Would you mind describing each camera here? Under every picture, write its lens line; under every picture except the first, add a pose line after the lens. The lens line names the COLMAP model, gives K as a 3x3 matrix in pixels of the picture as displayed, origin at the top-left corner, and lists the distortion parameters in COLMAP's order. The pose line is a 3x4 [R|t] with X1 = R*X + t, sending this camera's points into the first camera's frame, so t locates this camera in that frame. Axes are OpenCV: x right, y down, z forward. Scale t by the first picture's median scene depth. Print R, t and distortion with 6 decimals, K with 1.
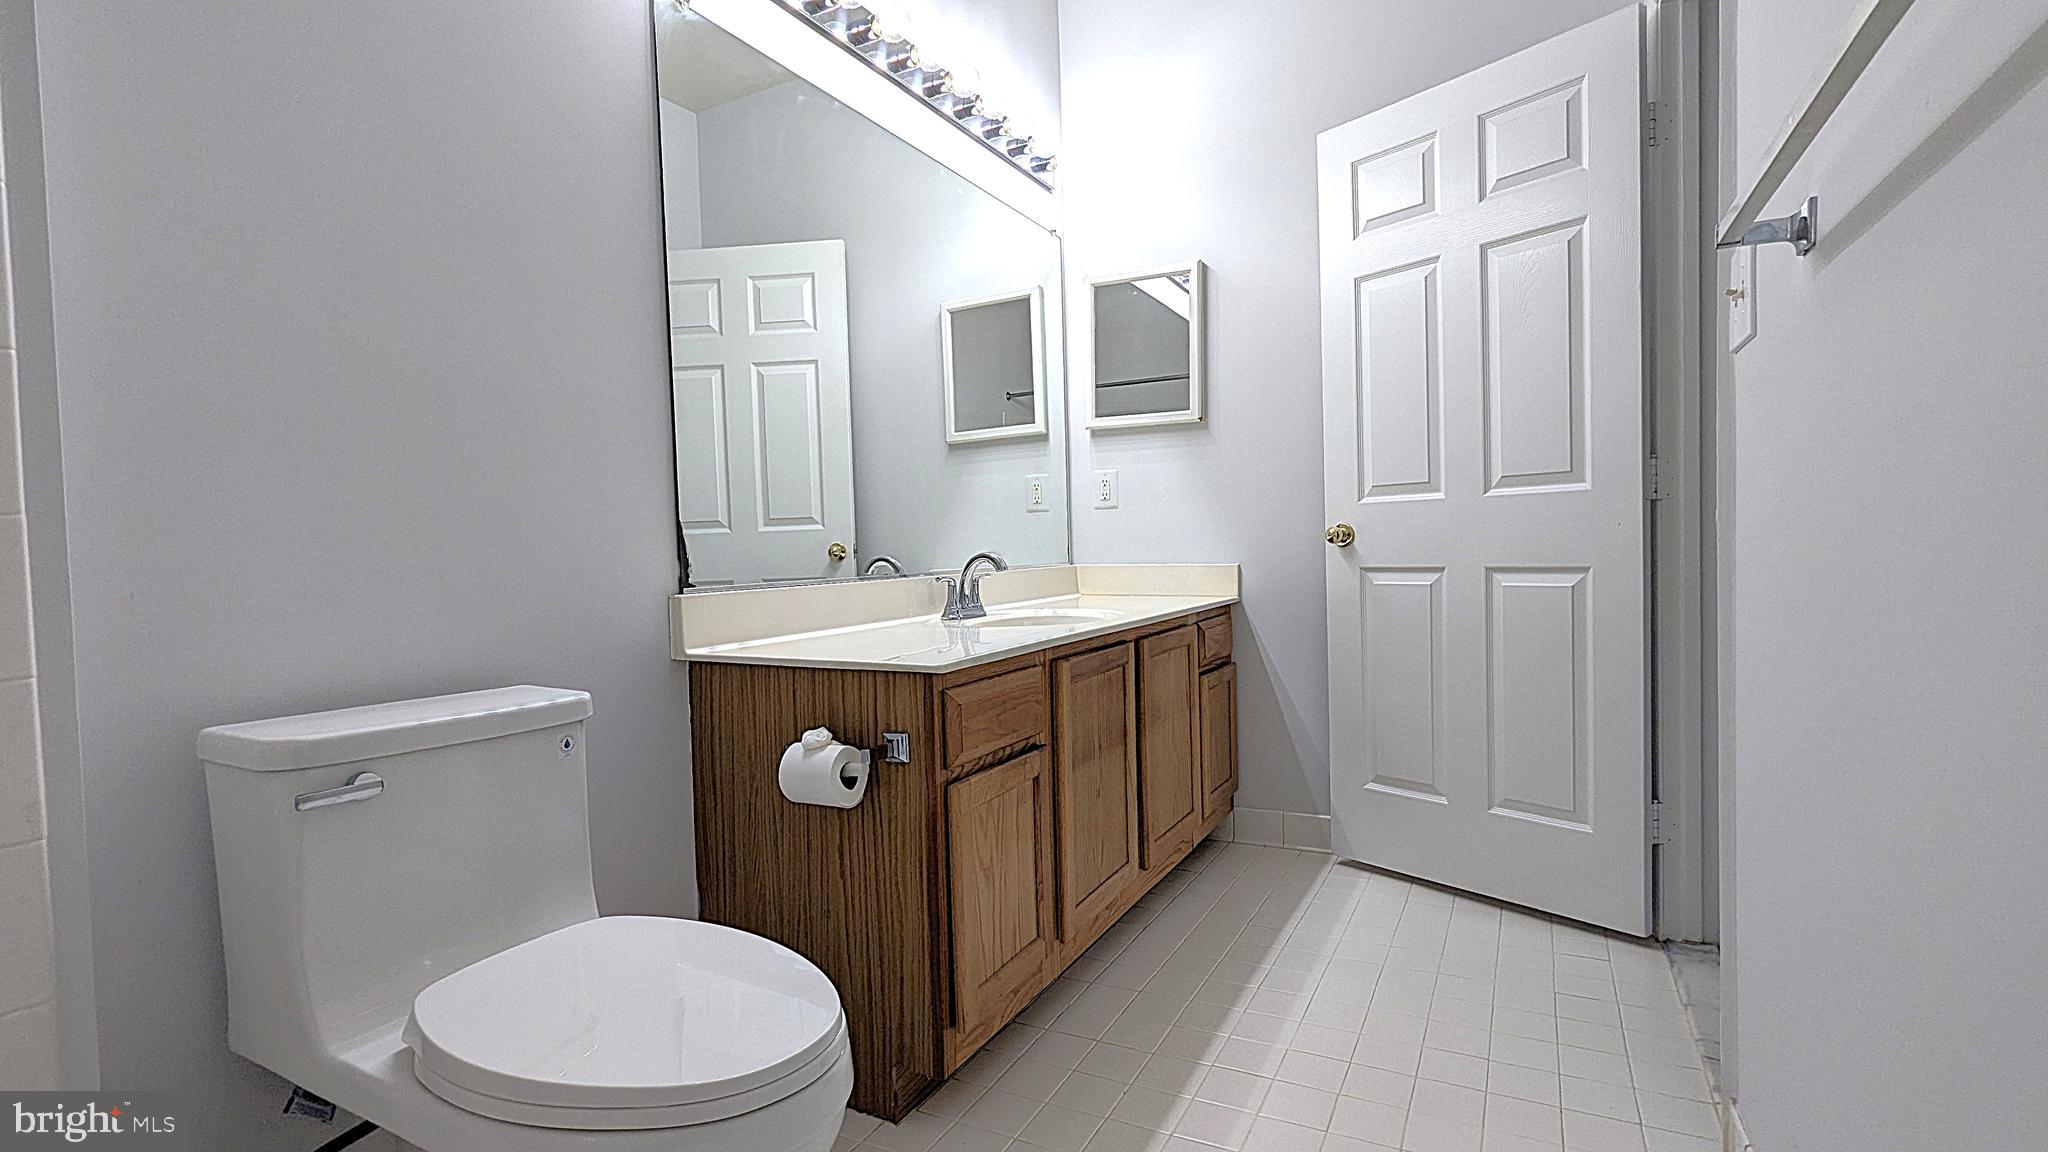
lens RADIAL K [[994.3, 0, 999.5], [0, 994.3, 571.0], [0, 0, 1]] dist [0.010994, 0.006185]
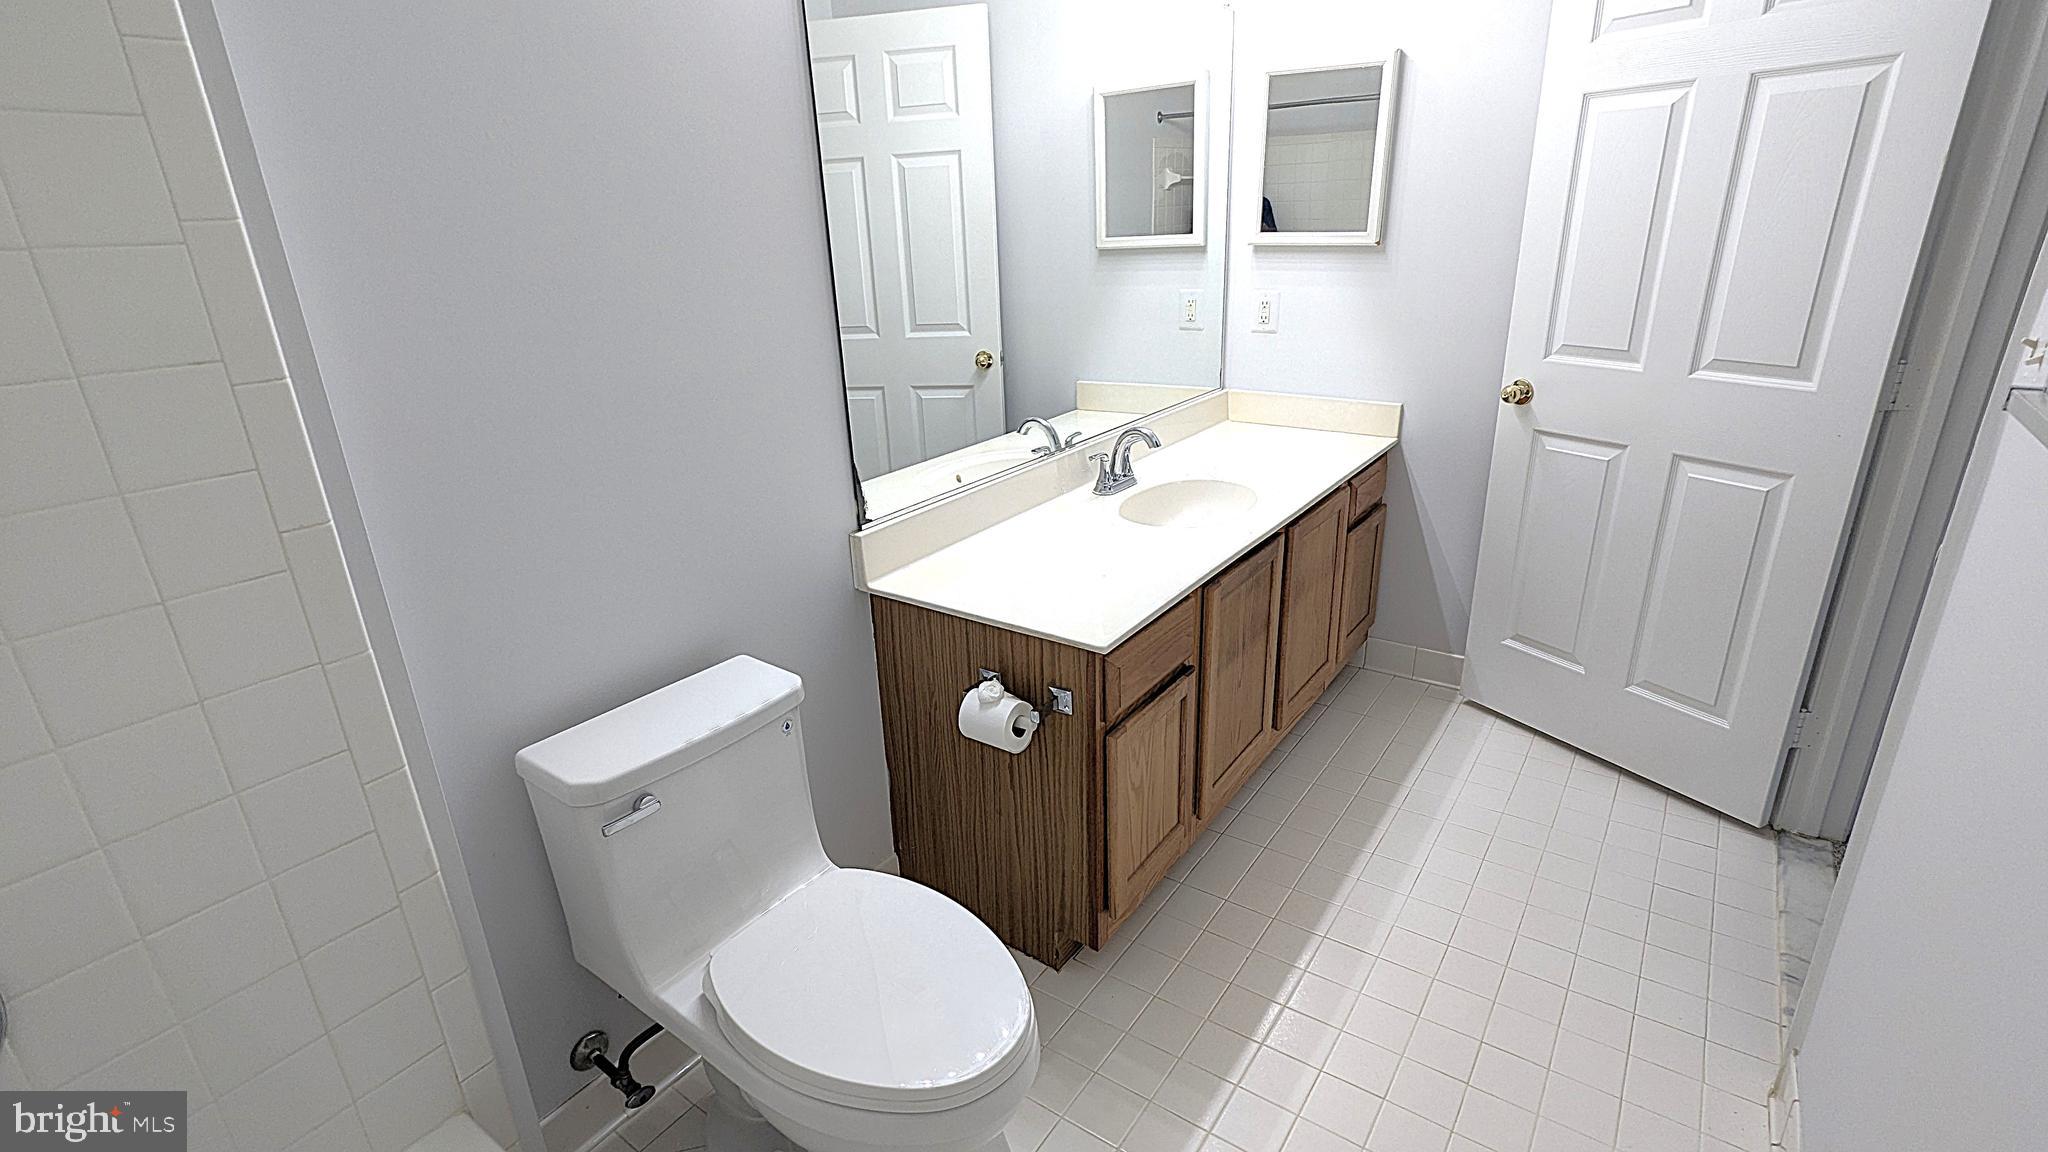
lens RADIAL K [[994.3, 0, 999.5], [0, 994.3, 571.0], [0, 0, 1]] dist [0.010994, 0.006185]
pose [[0.991713, 0.032452, -0.124303, -0.026008], [0.009842, 0.945532, 0.325379, -0.224107], [0.128092, -0.323906, 0.937378, -0.007277]]
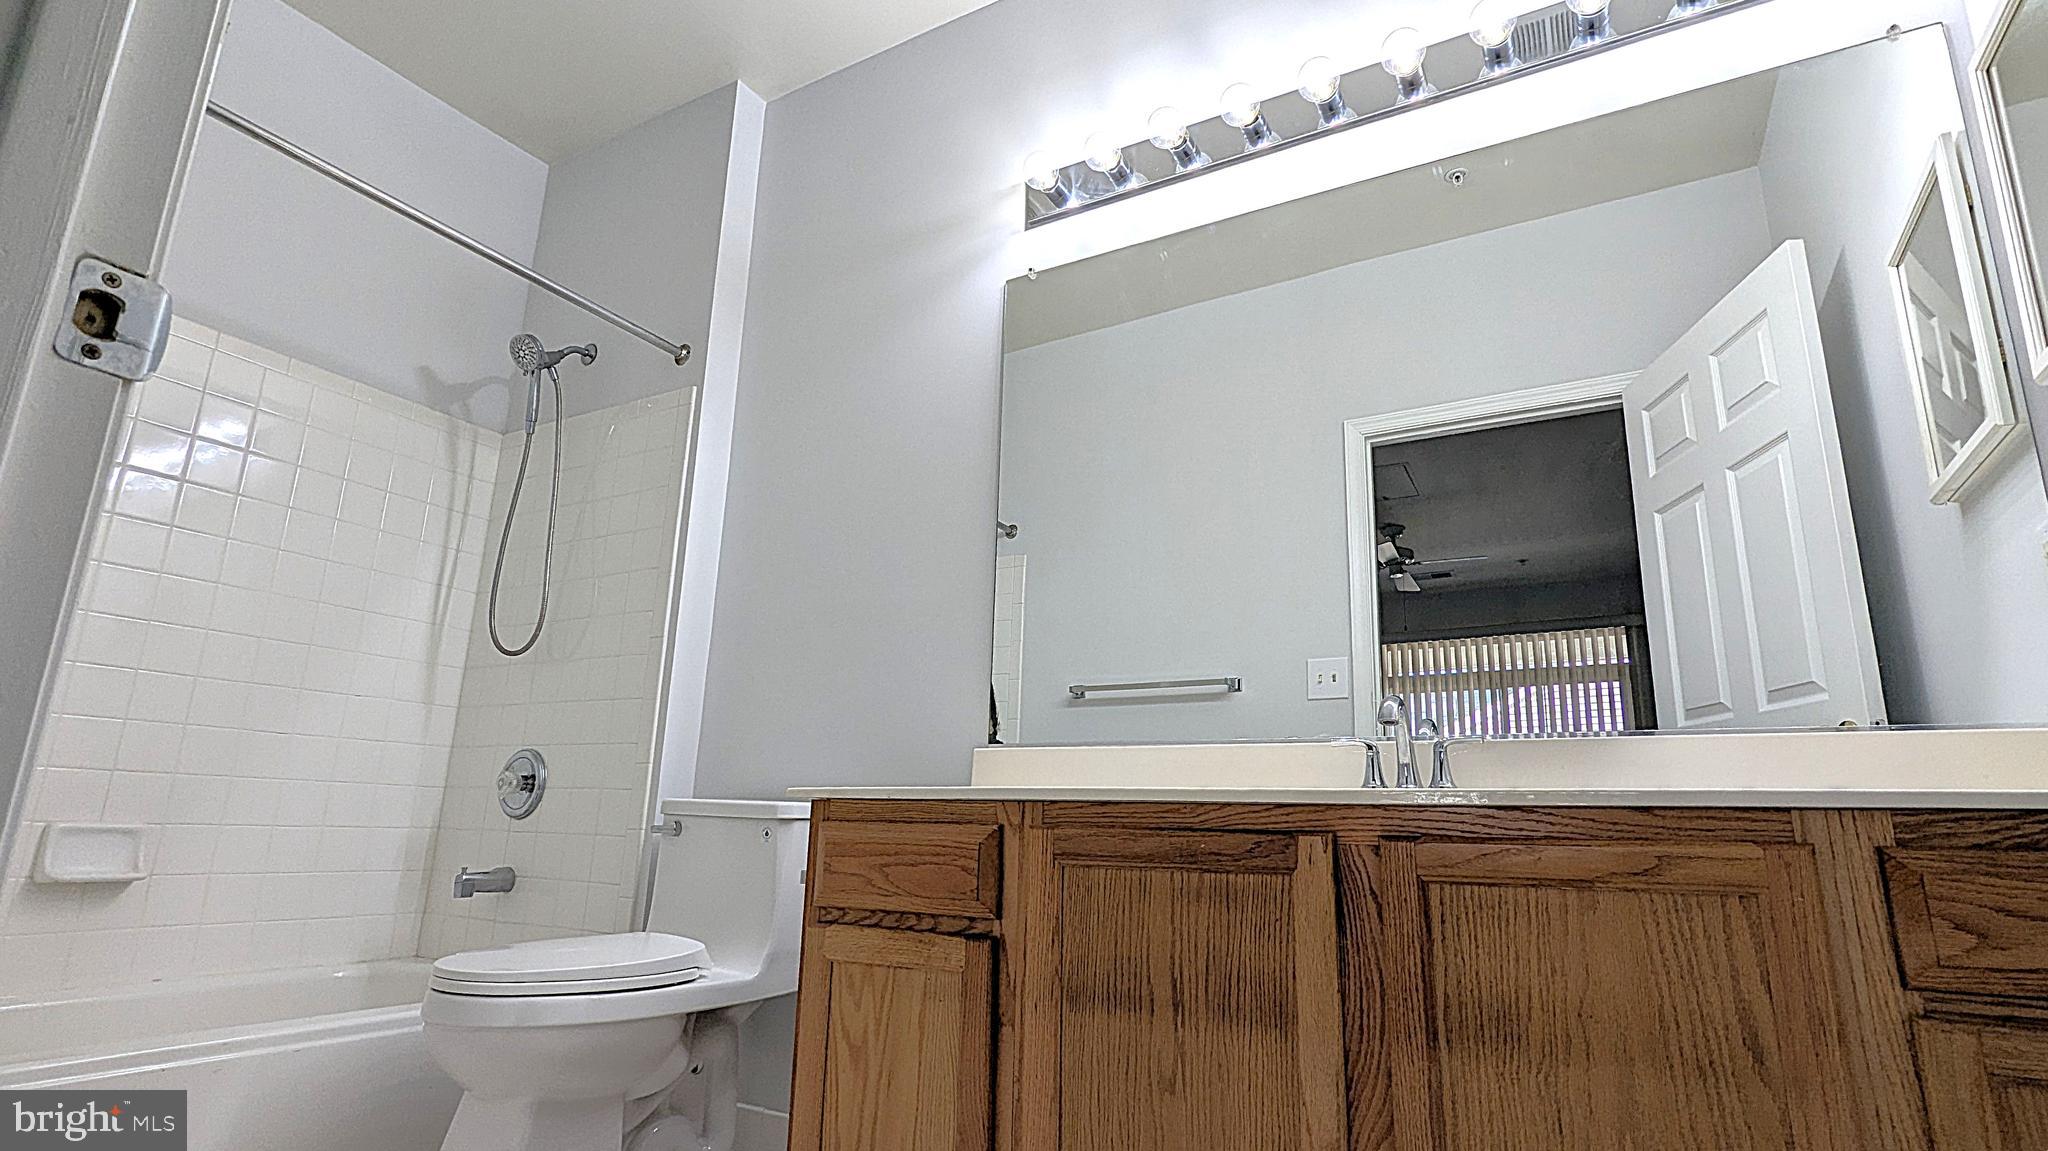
lens RADIAL K [[980.4, 0, 1031.8], [0, 980.4, 576.8], [0, 0, 1]] dist [0.012180, 0.000045]
pose [[-0.015851, -0.215314, -0.976416, 0.660521], [-0.047017, 0.975619, -0.214375, 0.055727], [0.998768, 0.042510, -0.025588, 0.838398]]
